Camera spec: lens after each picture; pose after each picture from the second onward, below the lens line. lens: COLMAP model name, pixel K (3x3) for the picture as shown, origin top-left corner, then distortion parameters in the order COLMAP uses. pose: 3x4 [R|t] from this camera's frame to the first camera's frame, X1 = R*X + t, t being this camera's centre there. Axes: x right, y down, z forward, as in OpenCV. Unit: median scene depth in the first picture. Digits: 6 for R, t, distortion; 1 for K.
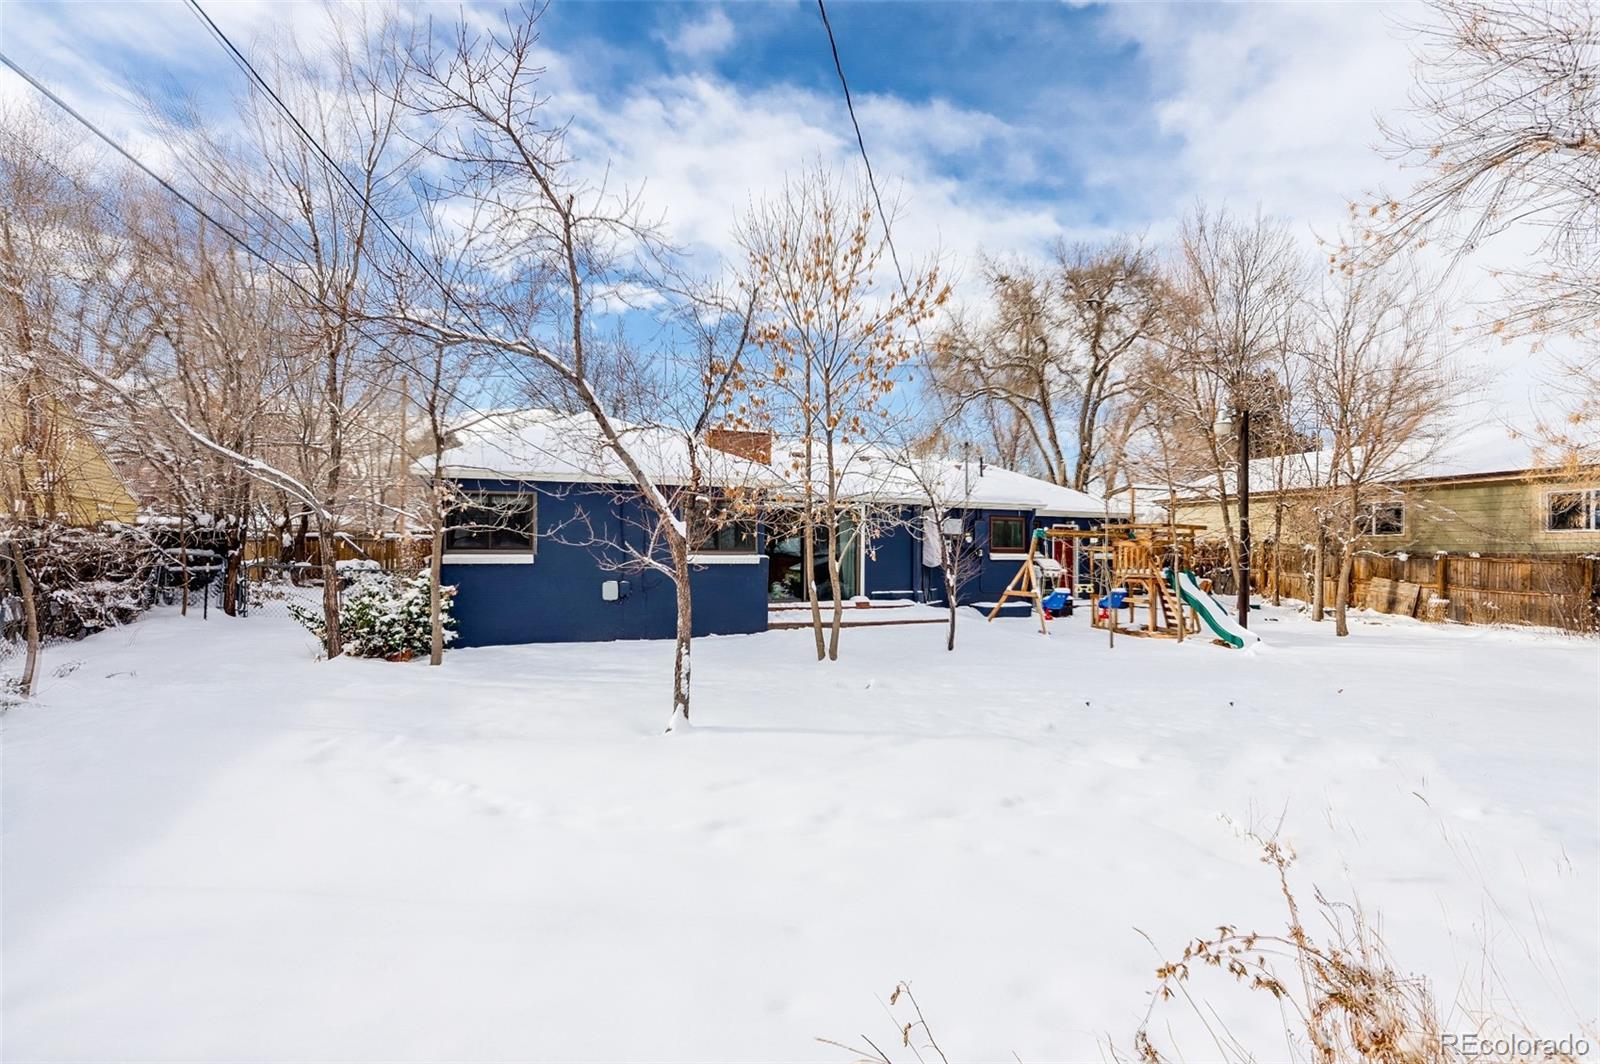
lens RADIAL K [[792.5, 0, 800.0], [0, 792.5, 532.0], [0, 0, 1]] dist [-0.065783, 0.000067]
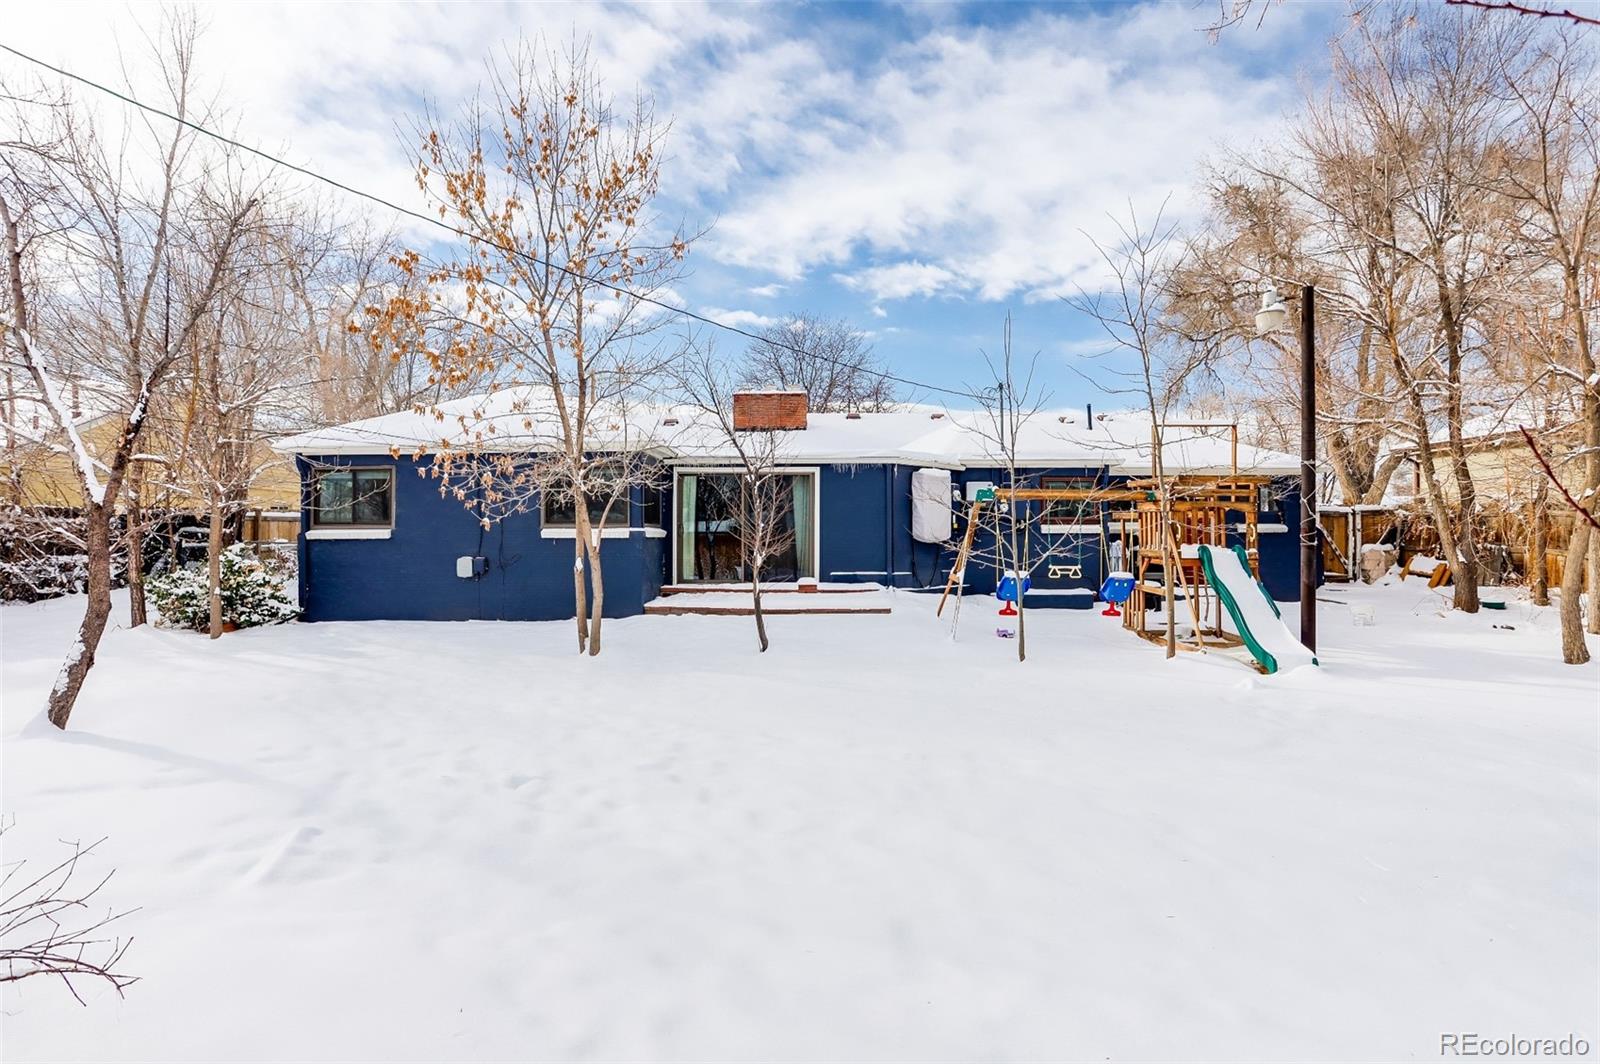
lens RADIAL K [[792.5, 0, 800.0], [0, 792.5, 532.0], [0, 0, 1]] dist [-0.065783, 0.000067]
pose [[0.918462, -0.008262, -0.395423, 0.396688], [0.017364, 0.999660, 0.019445, 0.017440], [0.395128, -0.024726, 0.918293, 0.245909]]
